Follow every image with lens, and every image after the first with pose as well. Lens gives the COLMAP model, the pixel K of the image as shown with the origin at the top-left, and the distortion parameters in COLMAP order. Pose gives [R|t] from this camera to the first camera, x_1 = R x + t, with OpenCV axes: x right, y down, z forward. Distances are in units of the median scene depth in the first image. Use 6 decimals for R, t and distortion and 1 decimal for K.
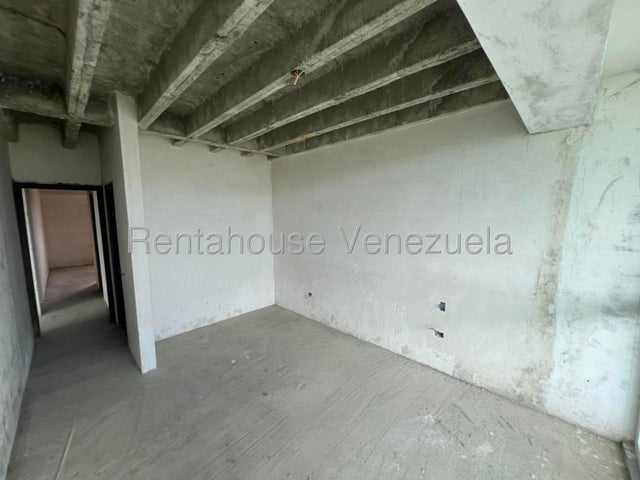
lens RADIAL K [[255.5, 0, 318.0], [0, 255.5, 238.9], [0, 0, 1]] dist [-0.001831, 0.000188]
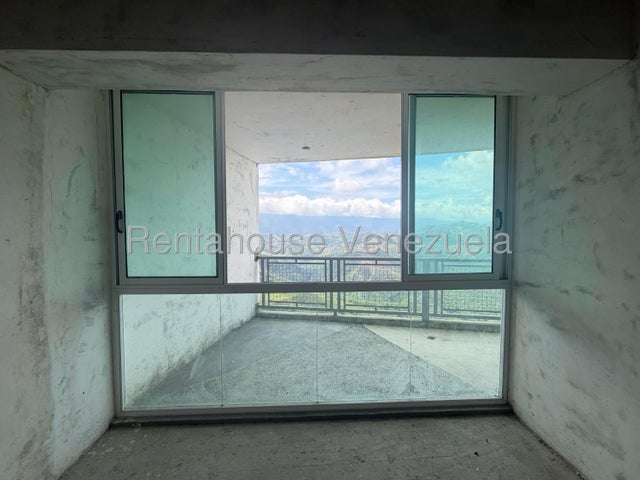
lens RADIAL K [[254.3, 0, 318.0], [0, 254.3, 237.8], [0, 0, 1]] dist [-0.001182, 0.000134]
pose [[-0.726325, -0.010395, 0.687273, -0.110319], [0.085521, 0.990749, 0.105365, 0.005403], [-0.682011, 0.135305, -0.718717, 0.936367]]
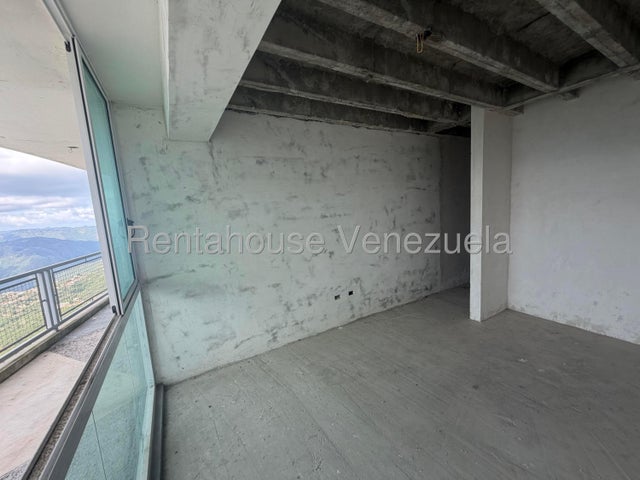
lens RADIAL K [[254.3, 0, 318.7], [0, 254.3, 238.4], [0, 0, 1]] dist [-0.001182, 0.000134]
pose [[-0.254977, 0.147571, -0.955620, 0.833675], [-0.030689, 0.986553, 0.160537, -0.047409], [0.966460, 0.070260, -0.247020, 0.749892]]
